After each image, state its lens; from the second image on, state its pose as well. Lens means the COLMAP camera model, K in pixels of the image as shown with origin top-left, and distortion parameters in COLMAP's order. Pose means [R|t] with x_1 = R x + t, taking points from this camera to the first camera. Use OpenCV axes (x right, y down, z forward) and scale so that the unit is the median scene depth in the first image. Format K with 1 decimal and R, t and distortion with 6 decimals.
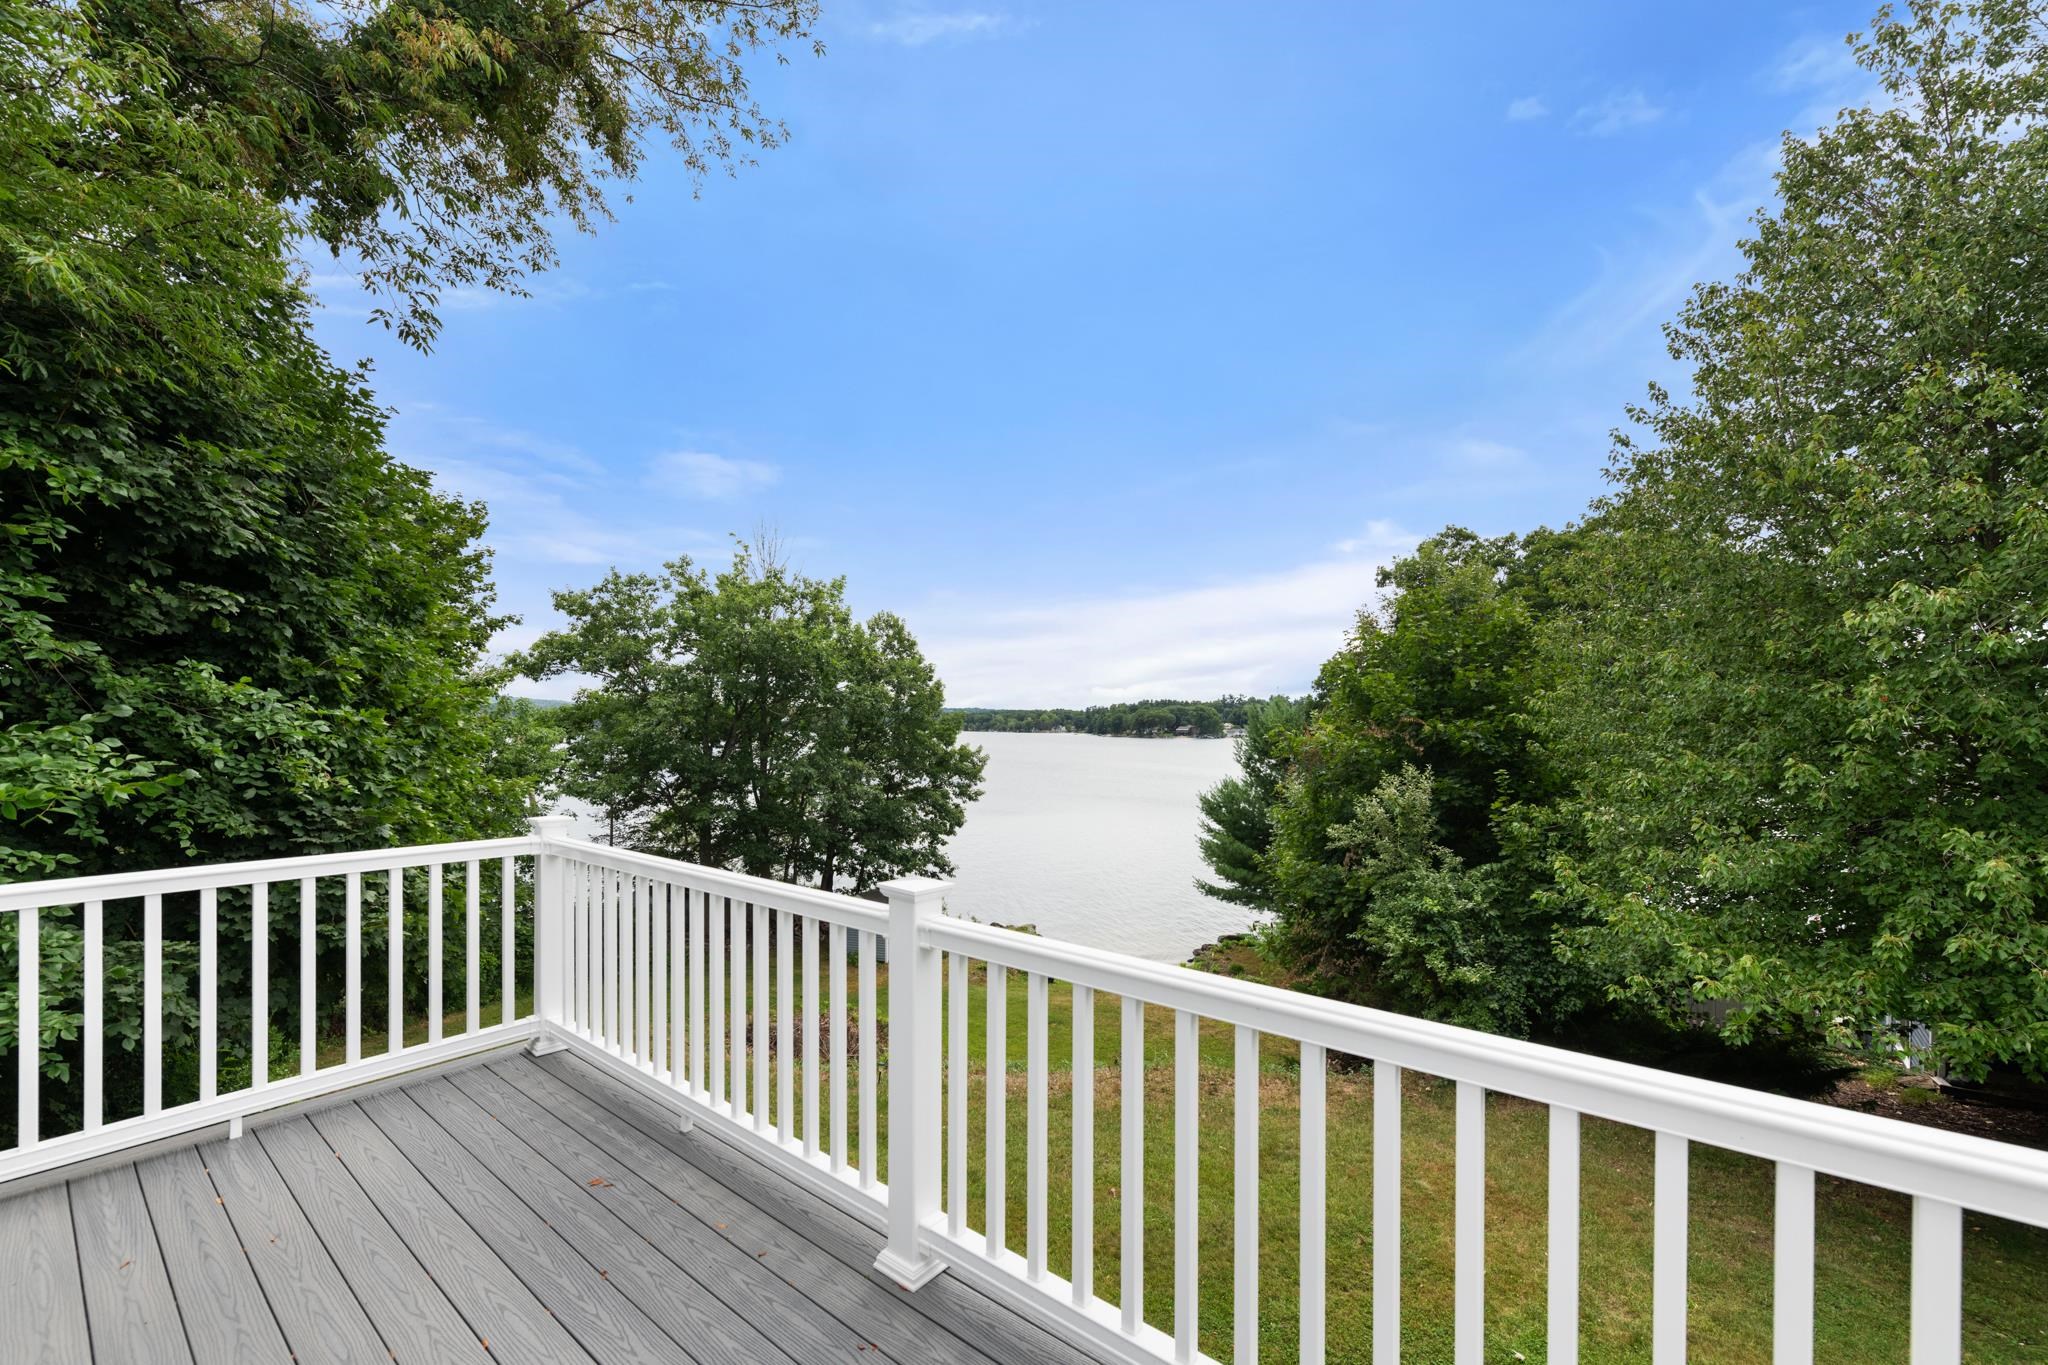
lens RADIAL K [[804.2, 0, 995.1], [0, 804.2, 725.8], [0, 0, 1]] dist [0.008791, -0.002276]
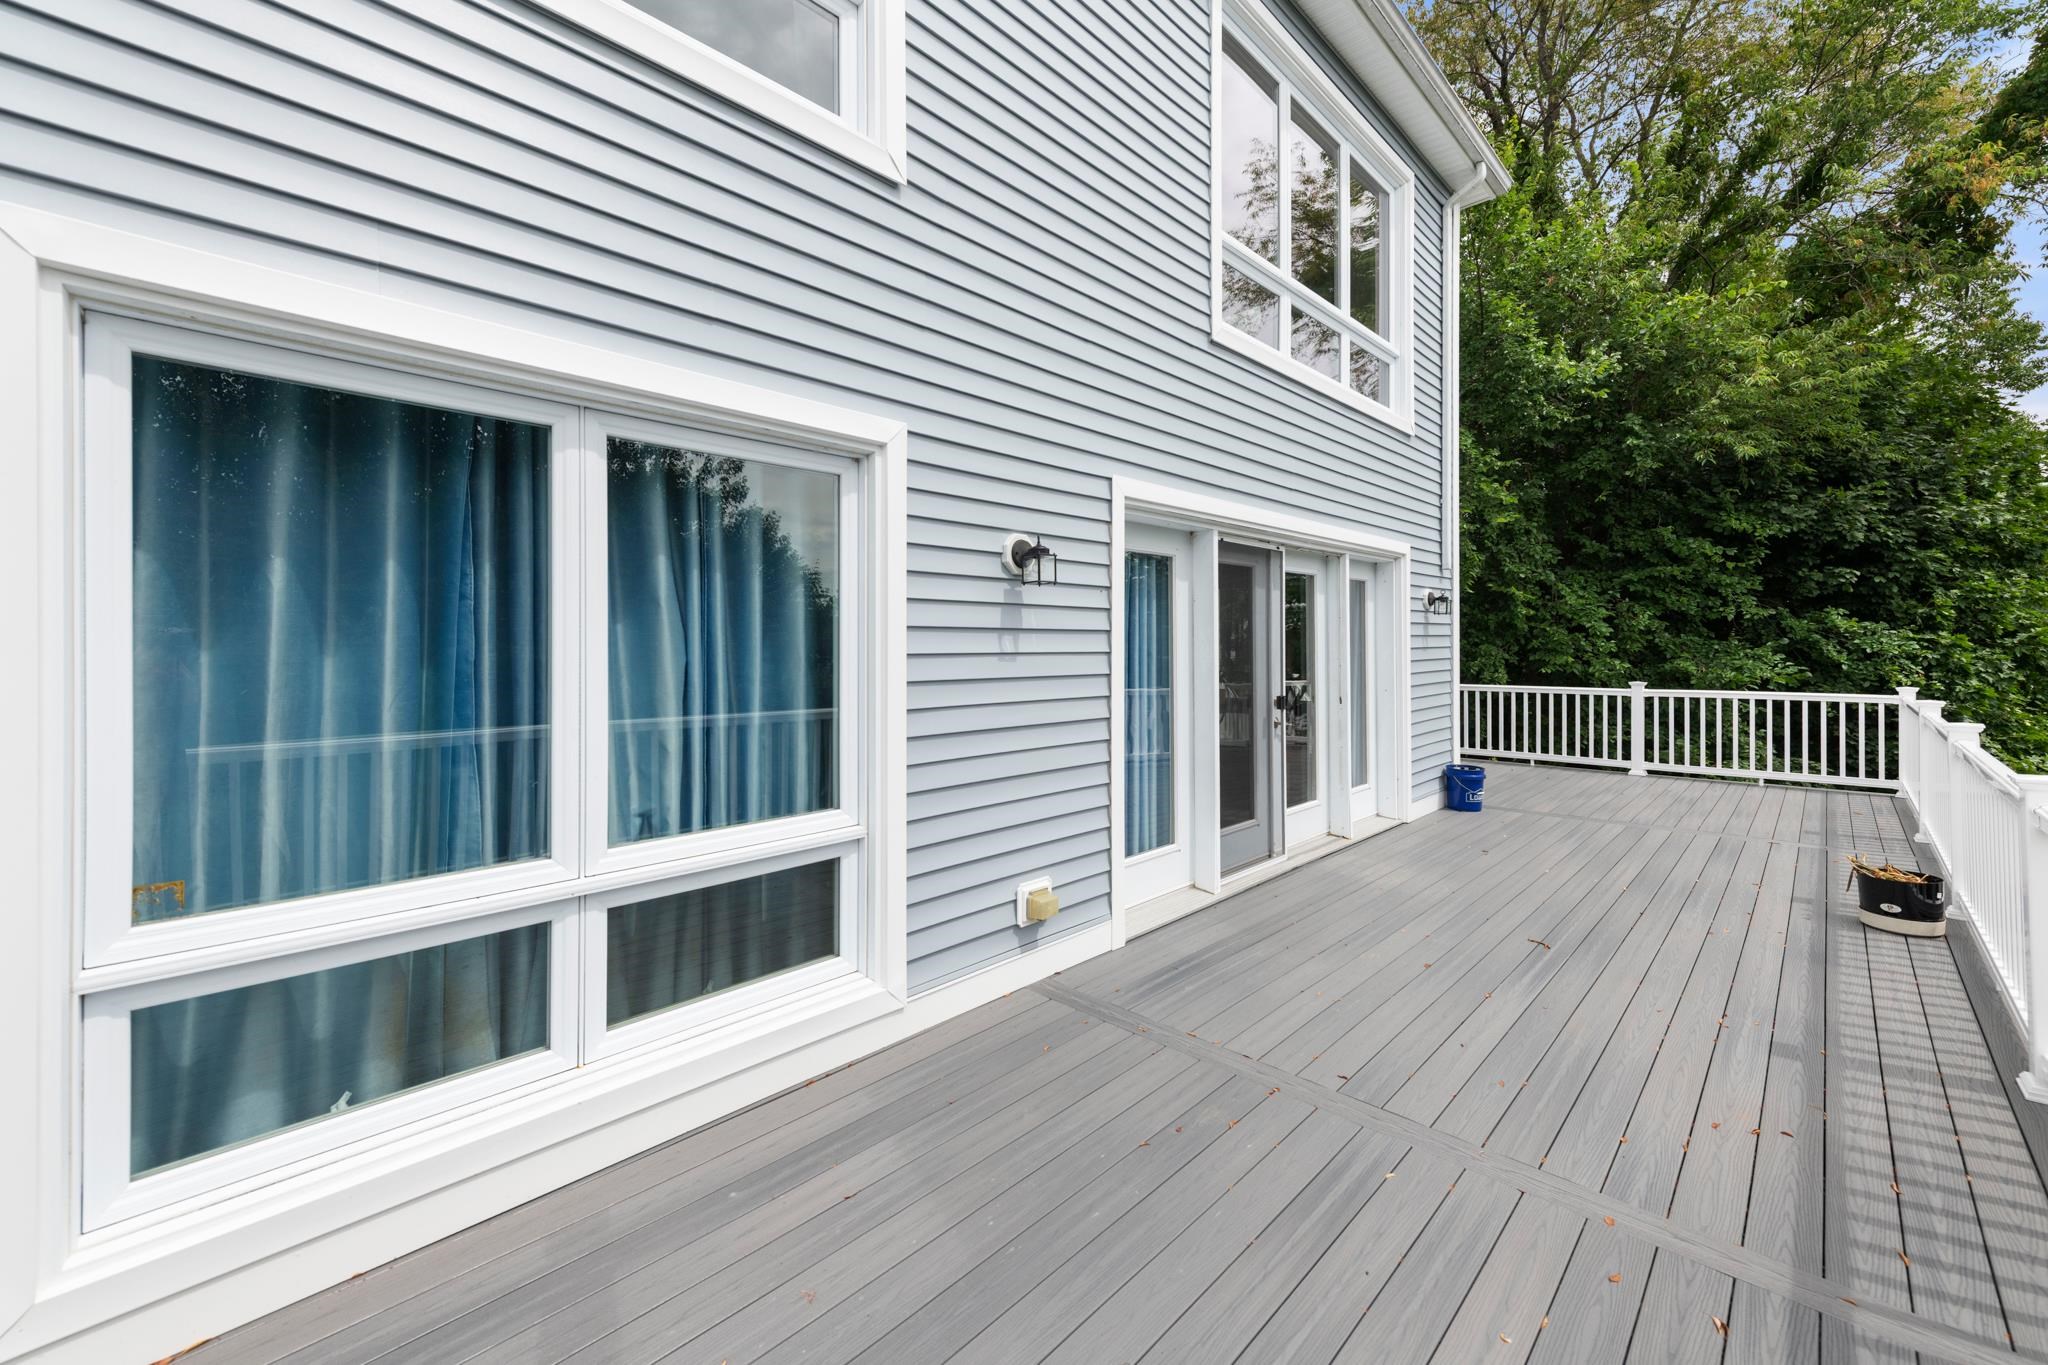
lens RADIAL K [[804.2, 0, 1064.2], [0, 804.2, 636.5], [0, 0, 1]] dist [0.008791, -0.002276]
pose [[-0.069796, -0.013298, -0.997473, 0.201841], [0.003633, 0.999901, -0.013585, -0.000552], [0.997555, -0.004572, -0.069741, -0.126369]]
